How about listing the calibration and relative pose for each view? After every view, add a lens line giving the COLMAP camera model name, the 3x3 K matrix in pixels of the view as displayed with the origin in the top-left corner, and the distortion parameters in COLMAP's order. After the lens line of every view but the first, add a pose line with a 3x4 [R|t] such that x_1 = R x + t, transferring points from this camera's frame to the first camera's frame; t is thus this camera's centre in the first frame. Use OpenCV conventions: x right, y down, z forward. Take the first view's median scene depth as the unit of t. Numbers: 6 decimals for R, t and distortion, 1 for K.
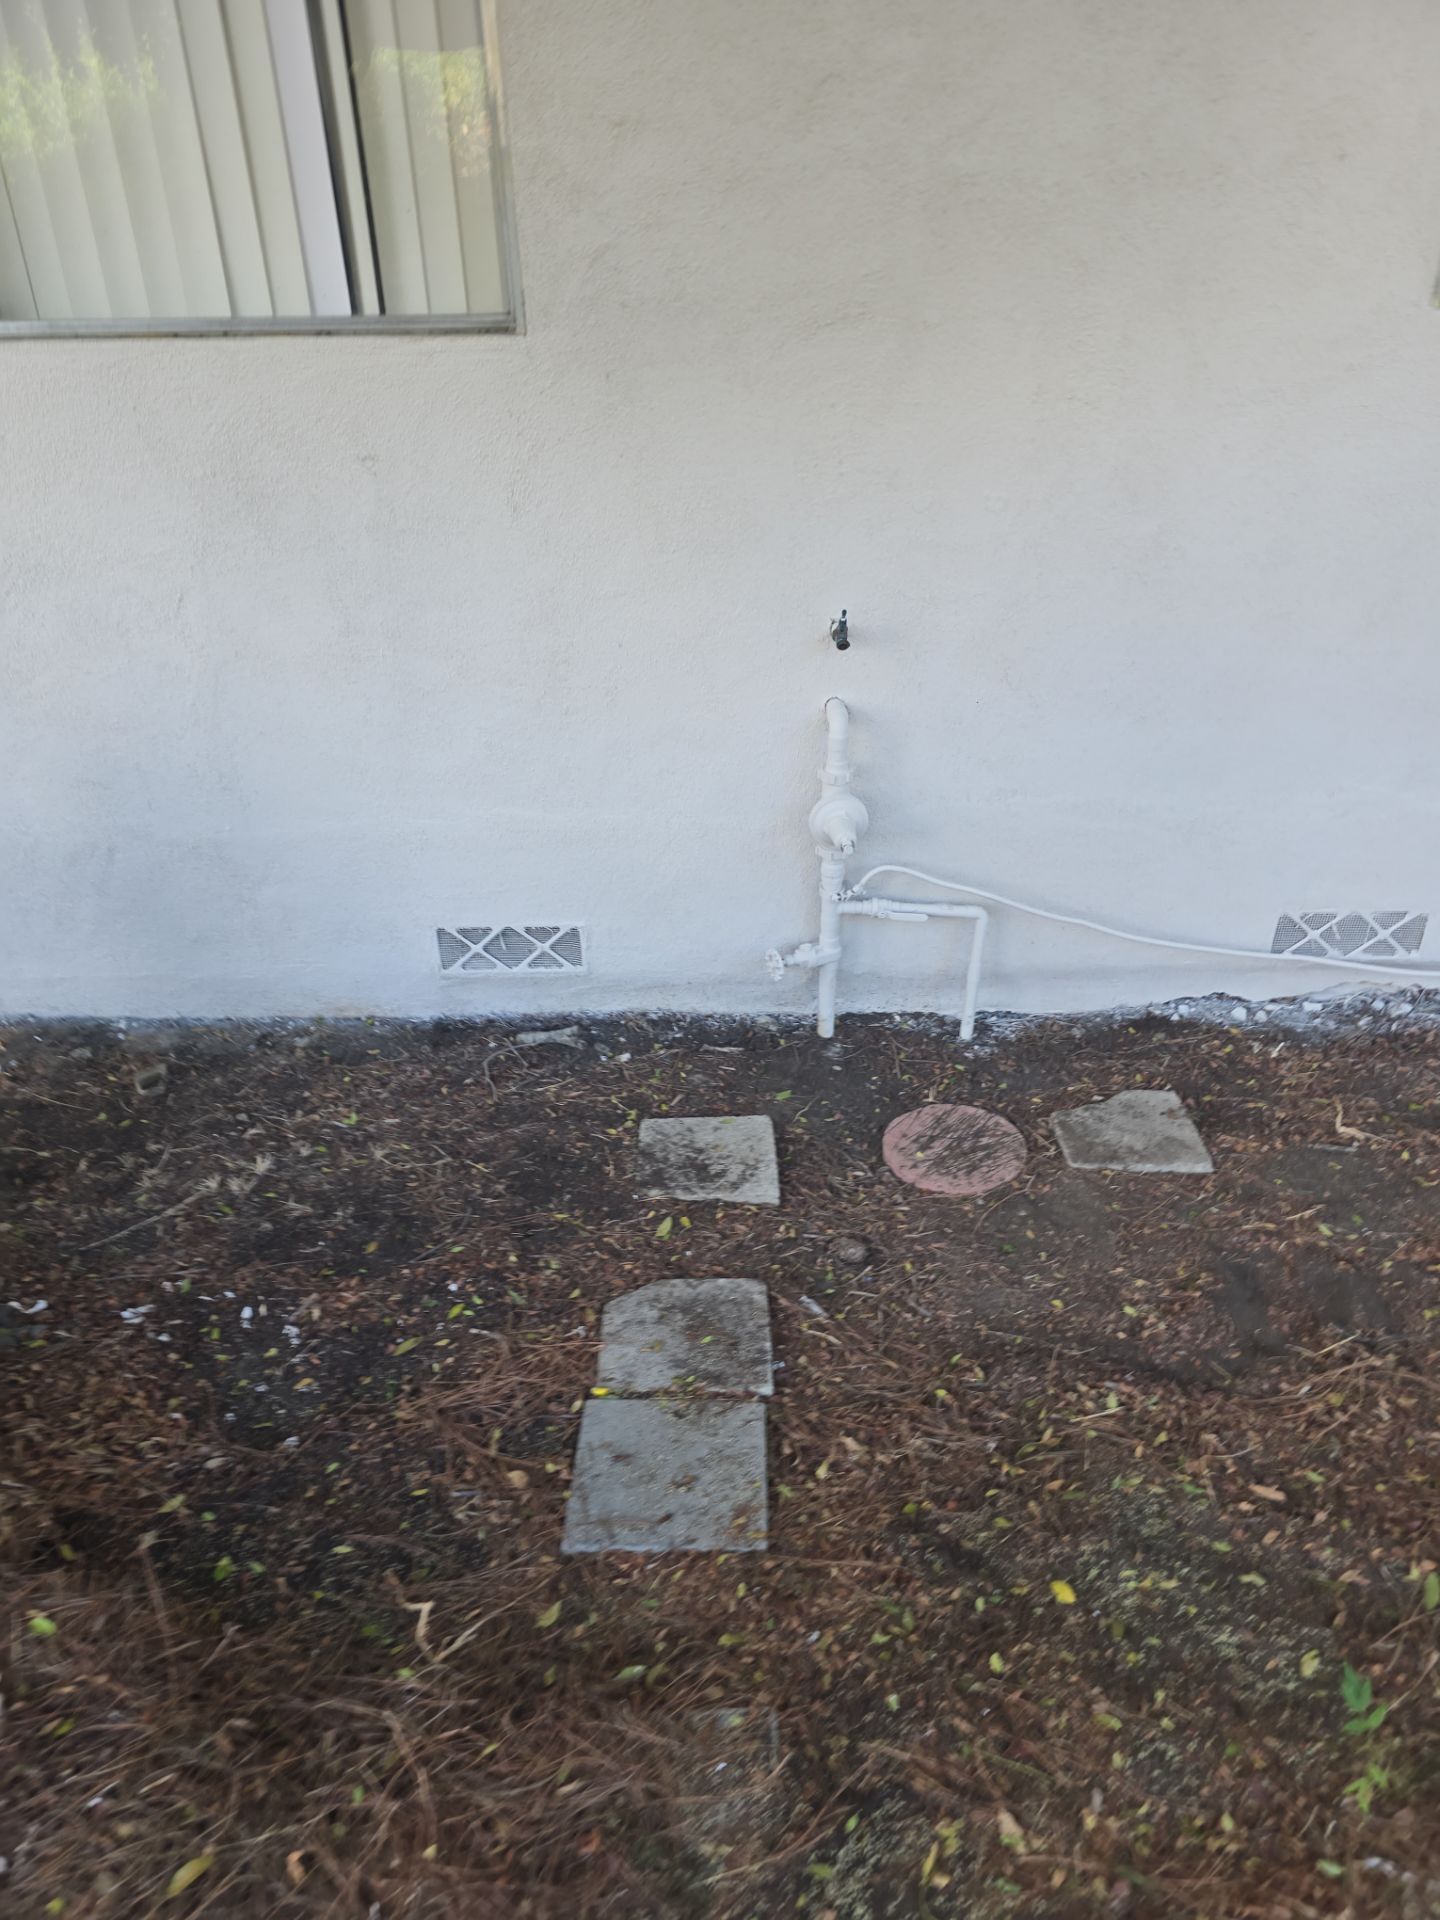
lens RADIAL K [[1311.3, 0, 716.4], [0, 1311.3, 957.4], [0, 0, 1]] dist [0.047456, -0.054681]
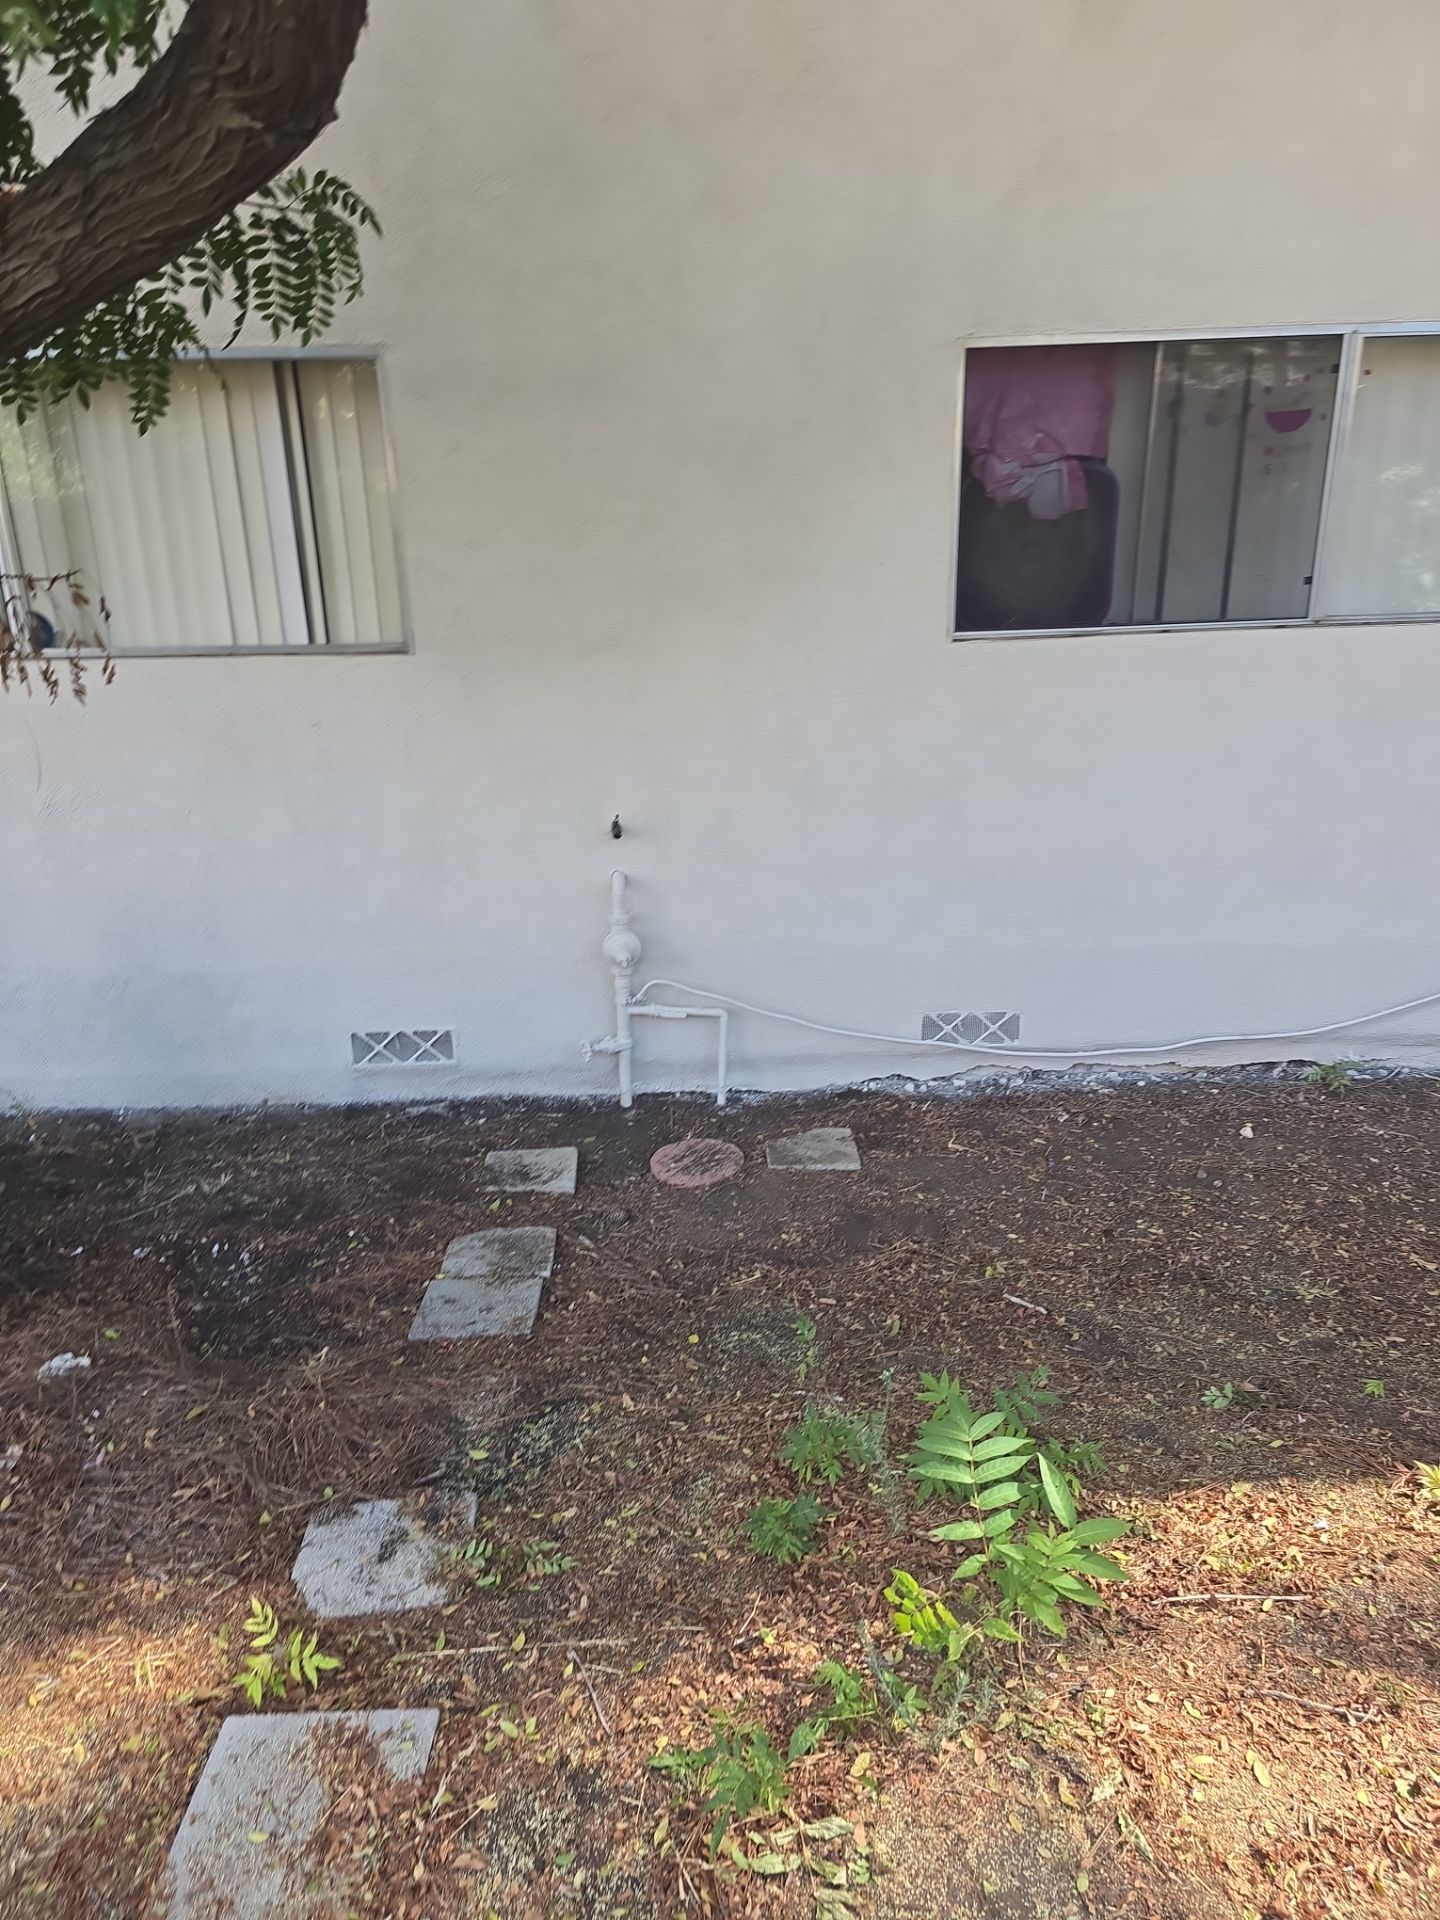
lens RADIAL K [[1312.4, 0, 721.3], [0, 1312.4, 957.6], [0, 0, 1]] dist [0.046234, -0.044571]
pose [[0.998644, -0.011529, 0.050762, 0.162642], [0.020670, 0.982817, -0.183420, 0.228788], [-0.047775, 0.184221, 0.981723, -0.614899]]
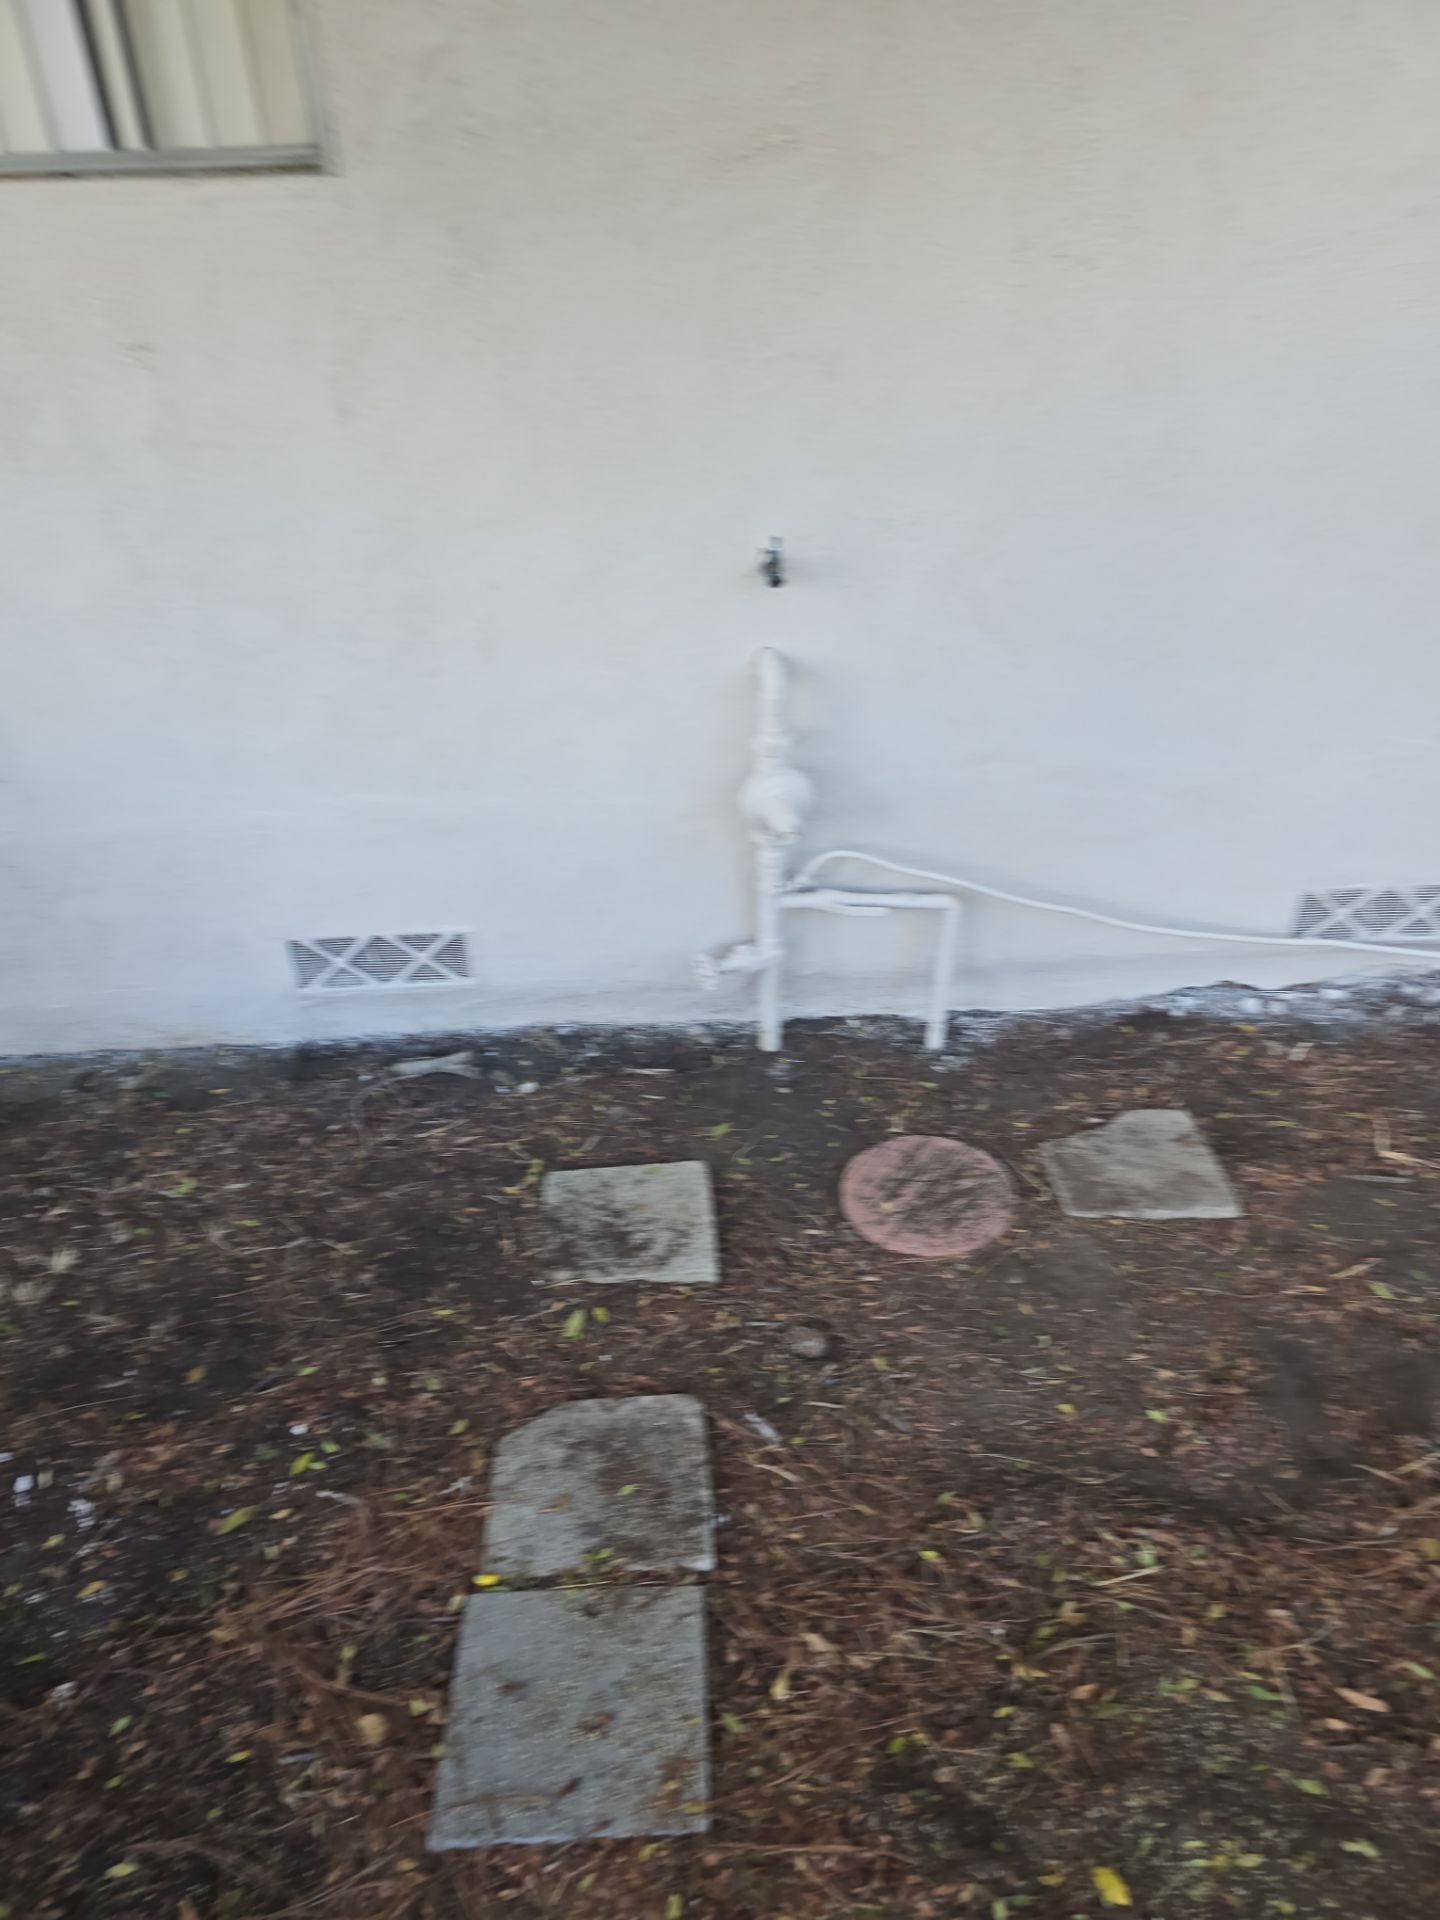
lens RADIAL K [[1329.3, 0, 719.5], [0, 1329.3, 952.8], [0, 0, 1]] dist [0.063337, -0.051055]
pose [[0.998384, -0.034449, 0.045201, 0.021652], [0.032262, 0.998313, 0.048266, -0.061329], [-0.046787, -0.046729, 0.997811, 0.213565]]
